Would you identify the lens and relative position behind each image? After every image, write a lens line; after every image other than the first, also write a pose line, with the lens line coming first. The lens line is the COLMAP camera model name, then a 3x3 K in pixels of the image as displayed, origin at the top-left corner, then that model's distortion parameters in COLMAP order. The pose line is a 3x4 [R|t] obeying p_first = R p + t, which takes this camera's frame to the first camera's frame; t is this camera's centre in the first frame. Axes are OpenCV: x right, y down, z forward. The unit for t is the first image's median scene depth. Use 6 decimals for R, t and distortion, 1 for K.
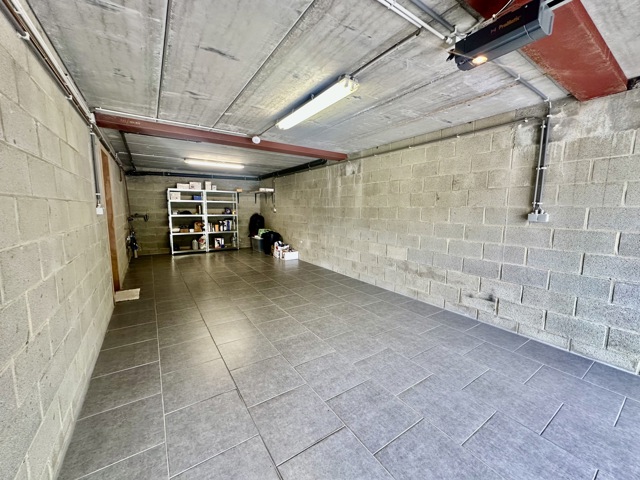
lens RADIAL K [[253.6, 0, 319.9], [0, 253.6, 239.0], [0, 0, 1]] dist [0.000813, 0.000408]
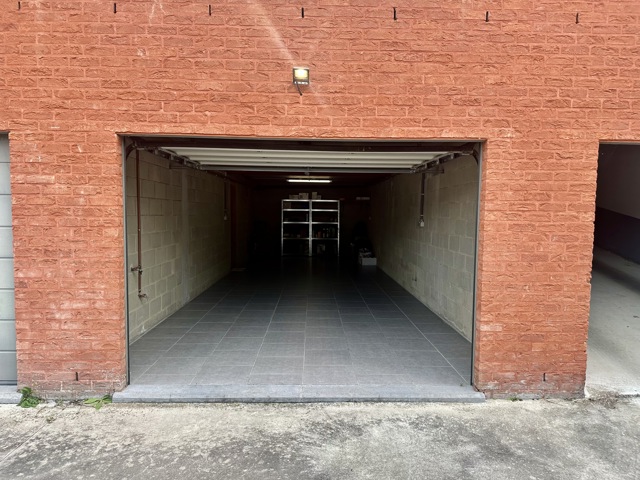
lens RADIAL K [[446.8, 0, 320.1], [0, 446.8, 241.0], [0, 0, 1]] dist [0.000415, 0.000002]
pose [[0.845003, 0.030022, -0.533919, 0.614987], [-0.064110, 0.996909, -0.045407, 0.069294], [0.530906, 0.072599, 0.844316, -0.598273]]
